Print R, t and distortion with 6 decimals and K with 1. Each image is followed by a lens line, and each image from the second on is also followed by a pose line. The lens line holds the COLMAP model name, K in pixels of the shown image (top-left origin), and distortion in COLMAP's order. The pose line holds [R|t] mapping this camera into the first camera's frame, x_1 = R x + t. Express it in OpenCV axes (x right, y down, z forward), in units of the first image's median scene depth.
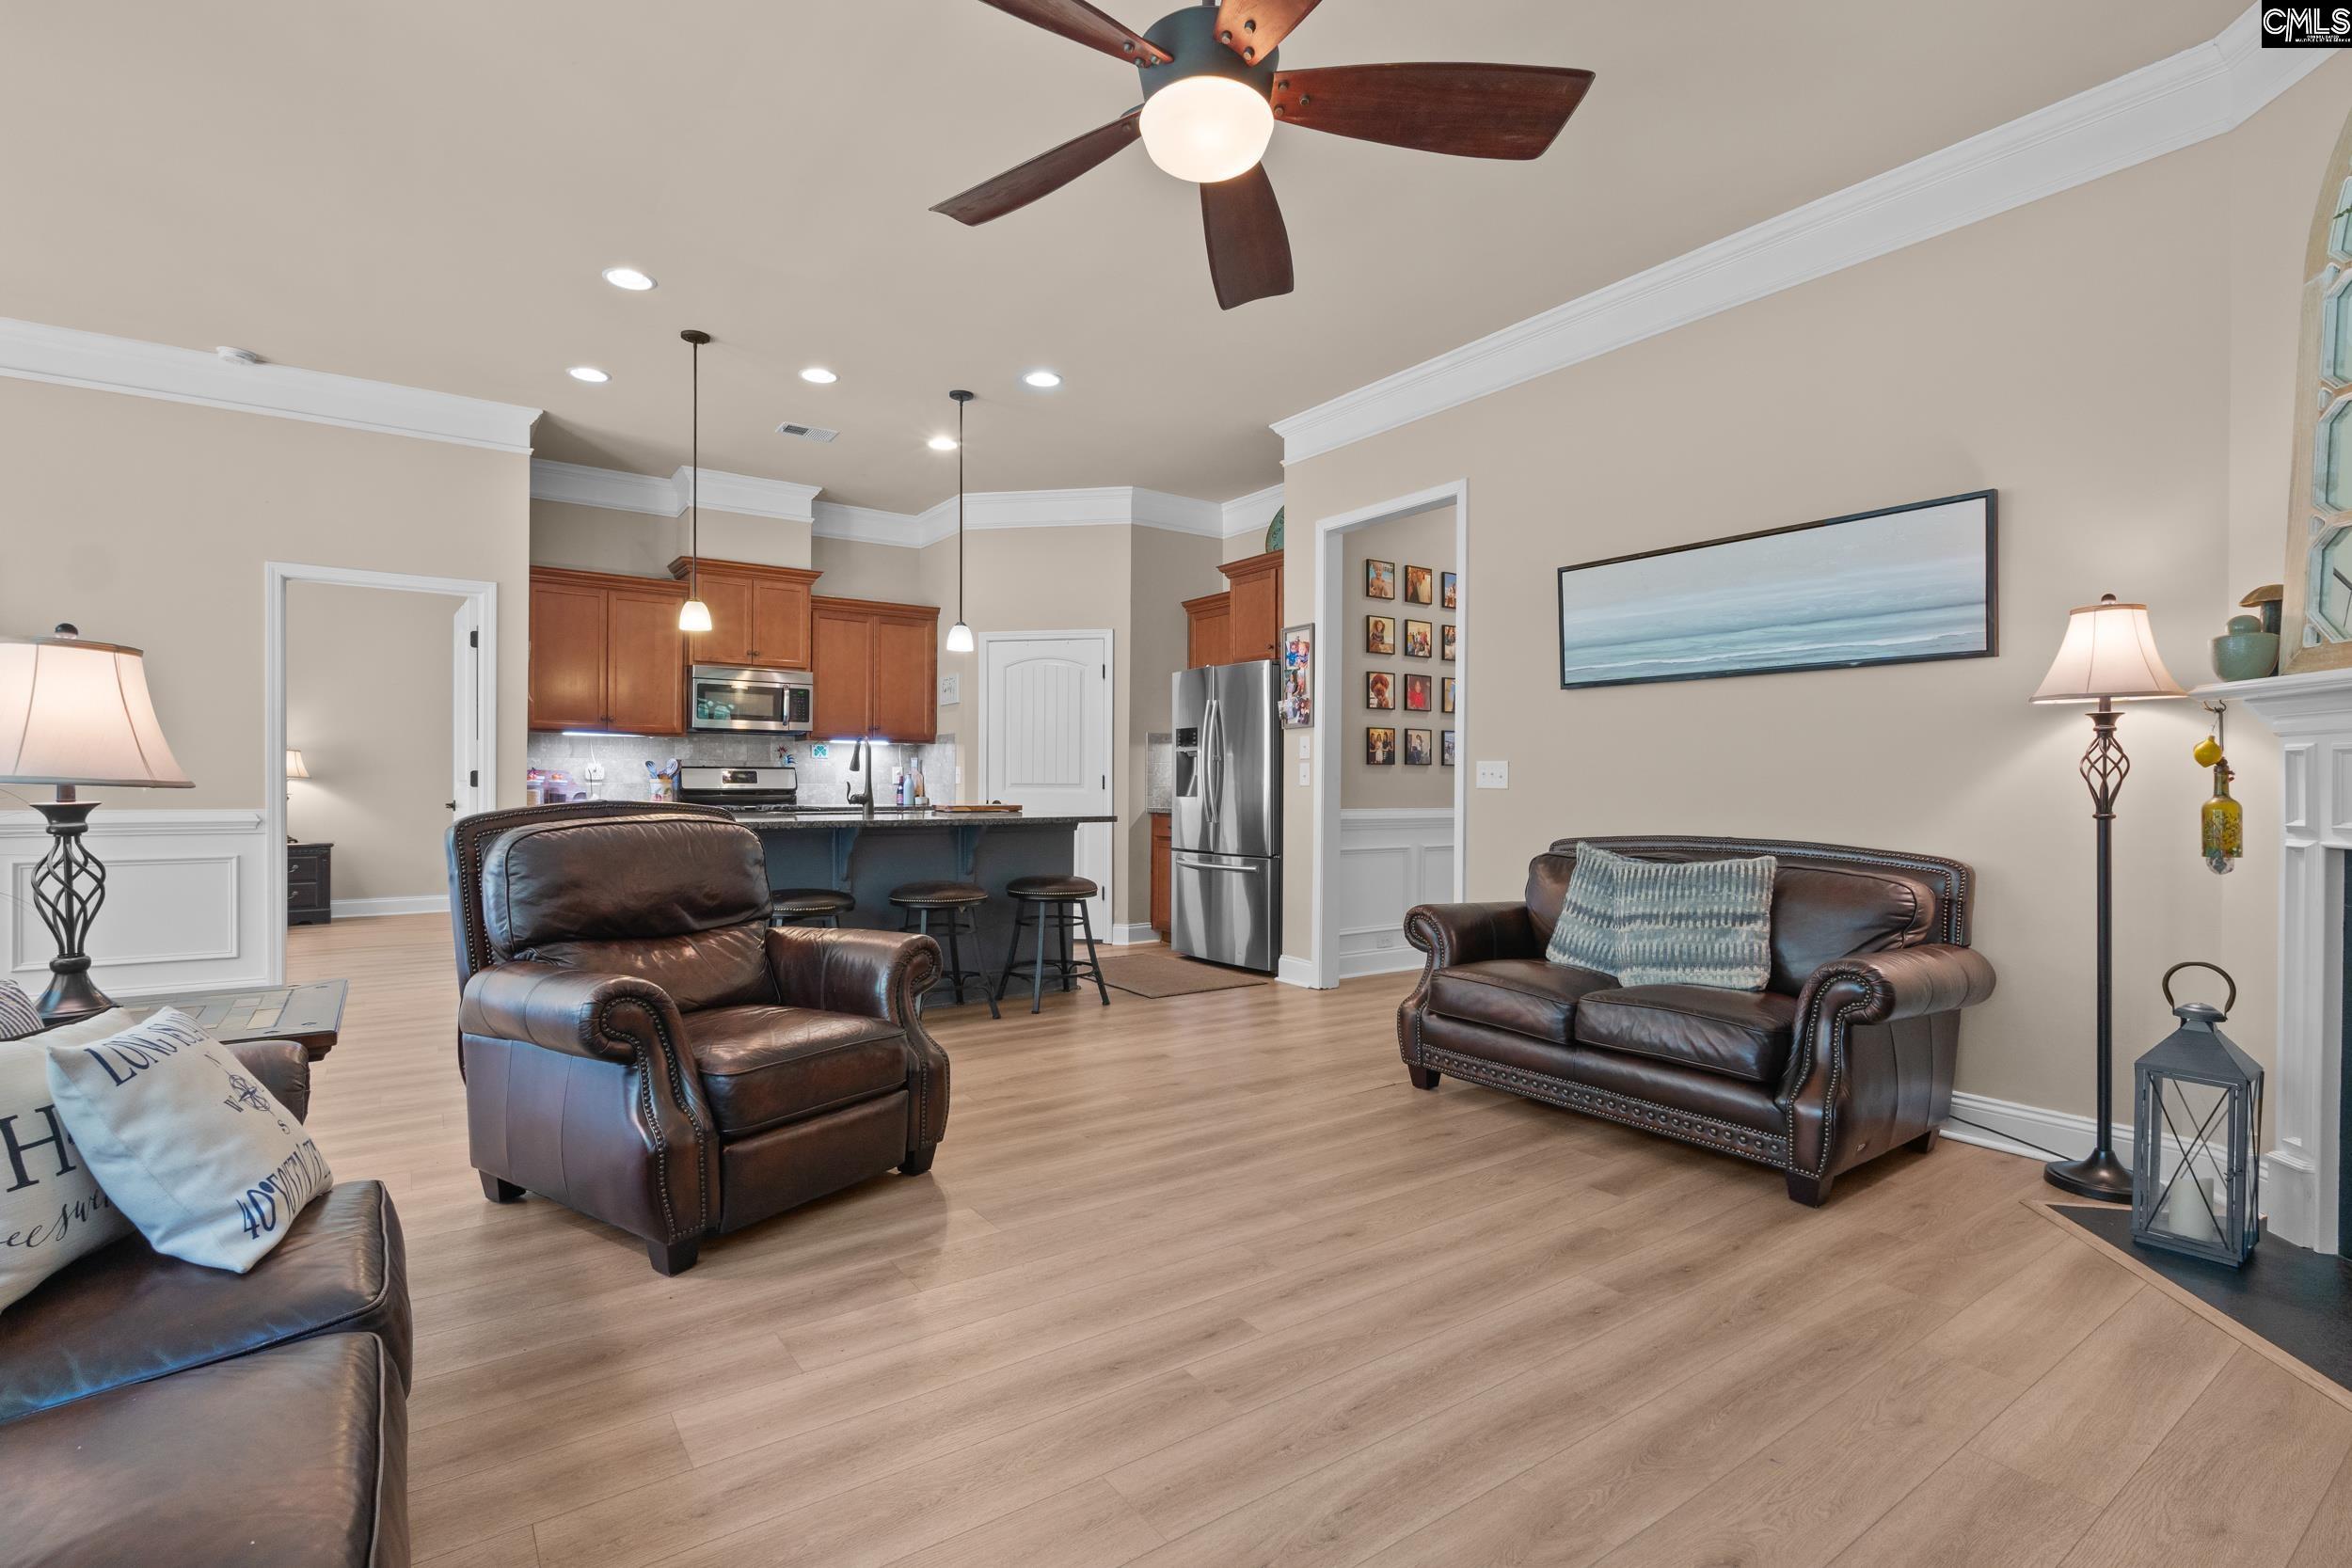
lens RADIAL K [[1091.4, 0, 1174.2], [0, 1091.4, 785.8], [0, 0, 1]] dist [-0.009141, 0.001357]
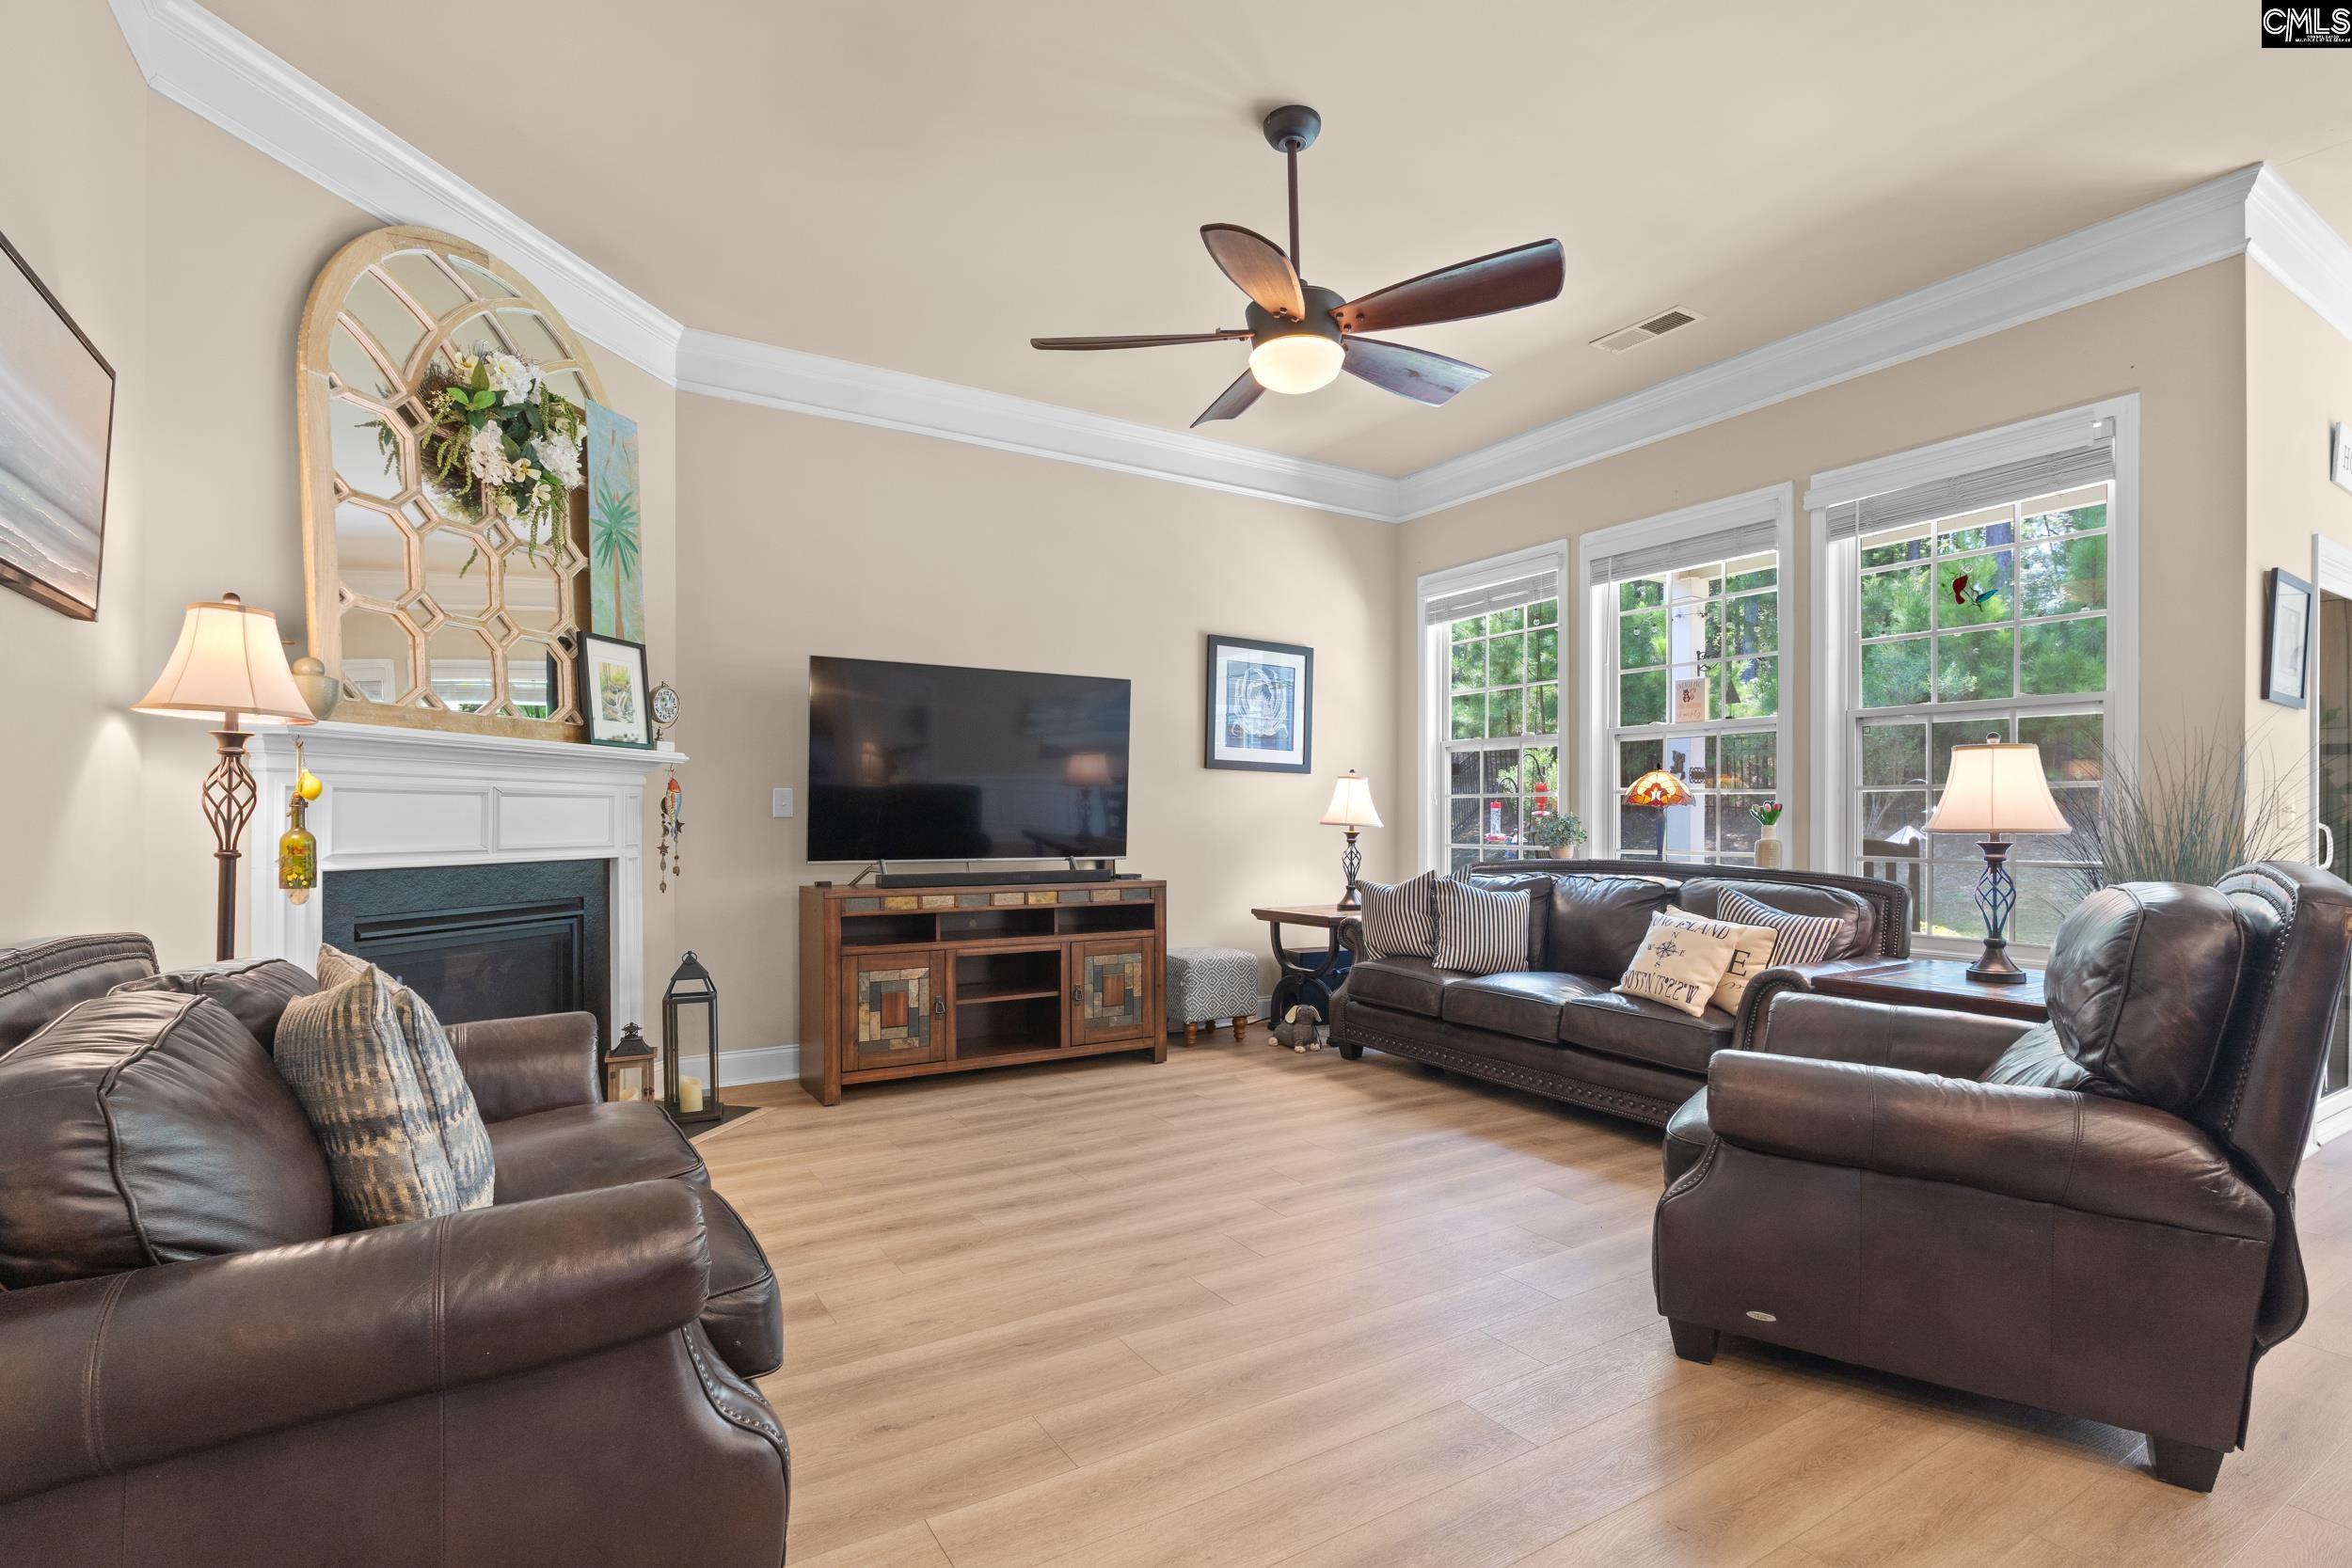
lens RADIAL K [[1091.4, 0, 1160.5], [0, 1091.4, 817.4], [0, 0, 1]] dist [-0.009141, 0.001357]
pose [[-0.997479, -0.007226, 0.070597, 0.038151], [-0.007232, 0.999974, 0.000170, -0.003555], [-0.070596, -0.000341, -0.997505, 0.901762]]
